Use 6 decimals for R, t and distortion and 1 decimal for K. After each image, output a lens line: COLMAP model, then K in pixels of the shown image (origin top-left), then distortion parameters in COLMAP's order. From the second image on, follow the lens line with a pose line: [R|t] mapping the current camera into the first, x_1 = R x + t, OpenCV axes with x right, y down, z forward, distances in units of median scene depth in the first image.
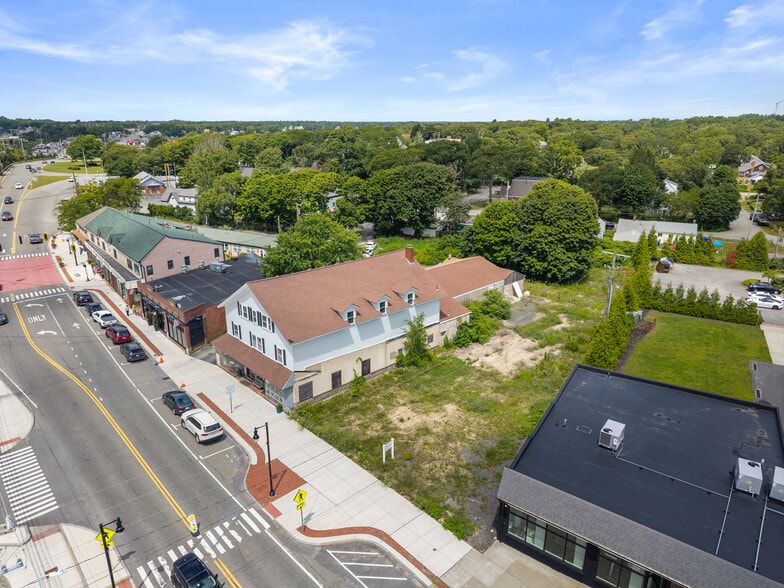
lens RADIAL K [[521.8, 0, 392.0], [0, 521.8, 294.0], [0, 0, 1]] dist [0.059023, -0.081420]
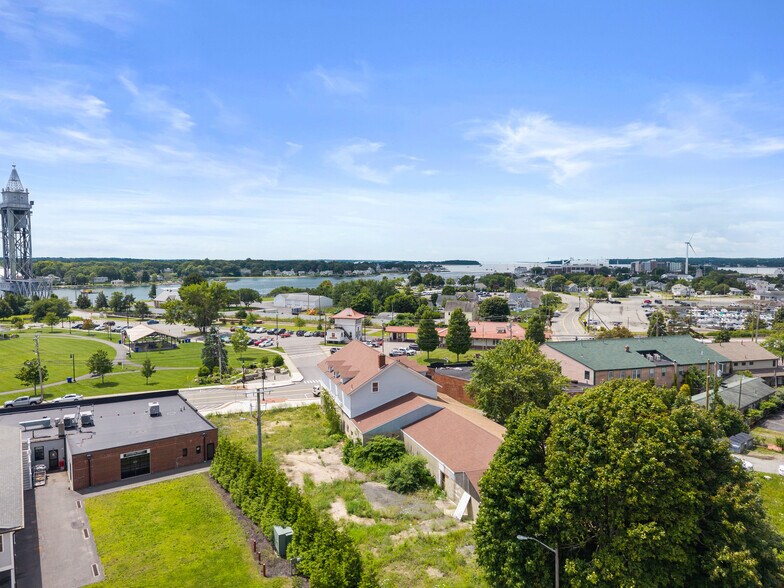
lens RADIAL K [[521.8, 0, 392.0], [0, 521.8, 294.0], [0, 0, 1]] dist [0.059023, -0.081420]
pose [[-0.401907, 0.052571, -0.914170, 1.119346], [-0.284189, 0.941891, 0.179106, -0.447838], [0.870464, 0.331781, -0.363612, 1.436440]]
